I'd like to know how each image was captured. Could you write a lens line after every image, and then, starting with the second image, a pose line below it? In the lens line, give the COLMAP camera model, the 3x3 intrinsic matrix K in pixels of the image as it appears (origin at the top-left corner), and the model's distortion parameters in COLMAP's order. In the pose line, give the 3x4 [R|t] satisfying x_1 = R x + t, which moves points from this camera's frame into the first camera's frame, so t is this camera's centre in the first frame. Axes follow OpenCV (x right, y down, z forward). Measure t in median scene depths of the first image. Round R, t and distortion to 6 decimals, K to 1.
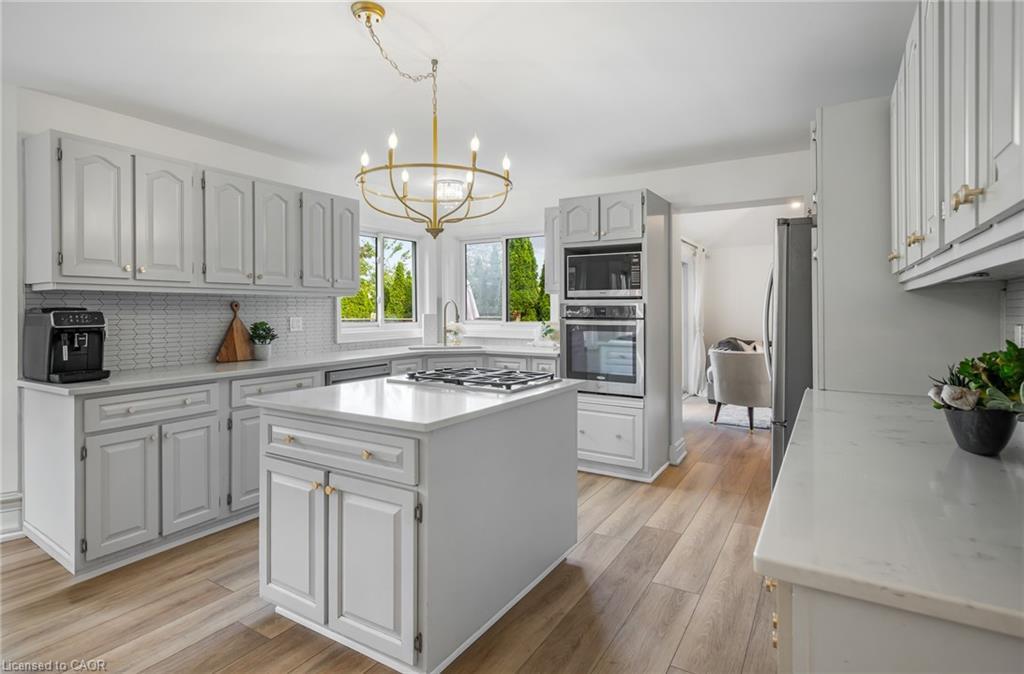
lens RADIAL K [[528.1, 0, 499.5], [0, 528.1, 309.2], [0, 0, 1]] dist [0.000466, -0.000366]
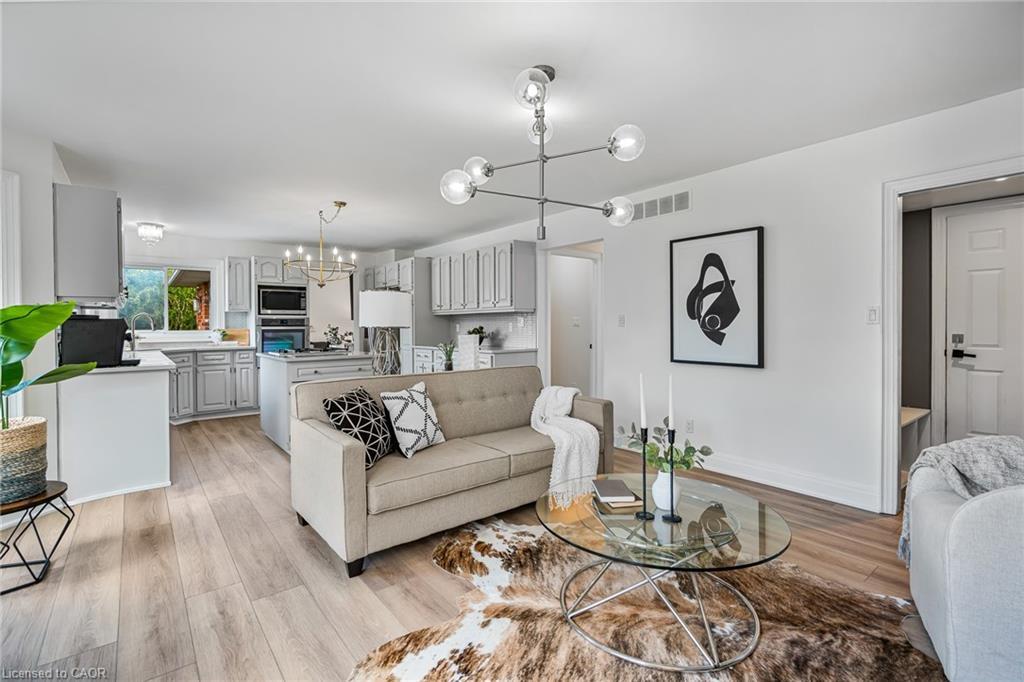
lens RADIAL K [[473.6, 0, 510.8], [0, 473.6, 327.8], [0, 0, 1]] dist [-0.002769, -0.000298]
pose [[0.326631, -0.009019, 0.945109, -1.076275], [0.005493, 0.999956, 0.007643, 0.016622], [-0.945136, 0.002695, 0.326666, -0.275985]]
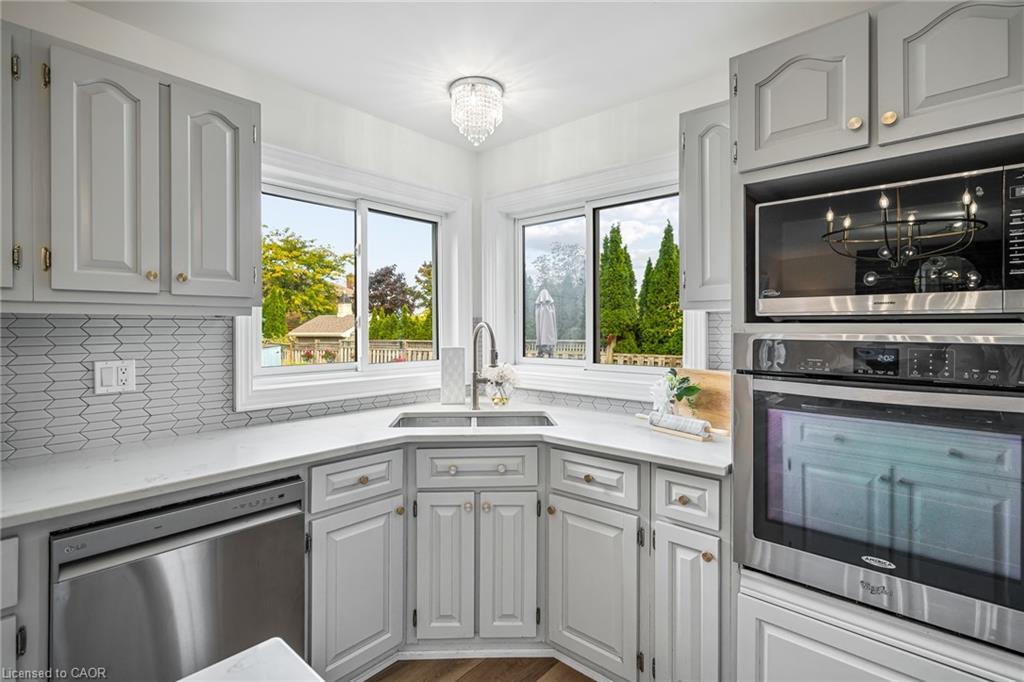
lens RADIAL K [[479.6, 0, 513.5], [0, 479.6, 328.2], [0, 0, 1]] dist [-0.002510, 0.000298]
pose [[0.986001, 0.002404, -0.166721, 0.017670], [-0.002750, 0.999995, -0.001847, -0.013512], [0.166716, 0.002279, 0.986002, 0.650619]]
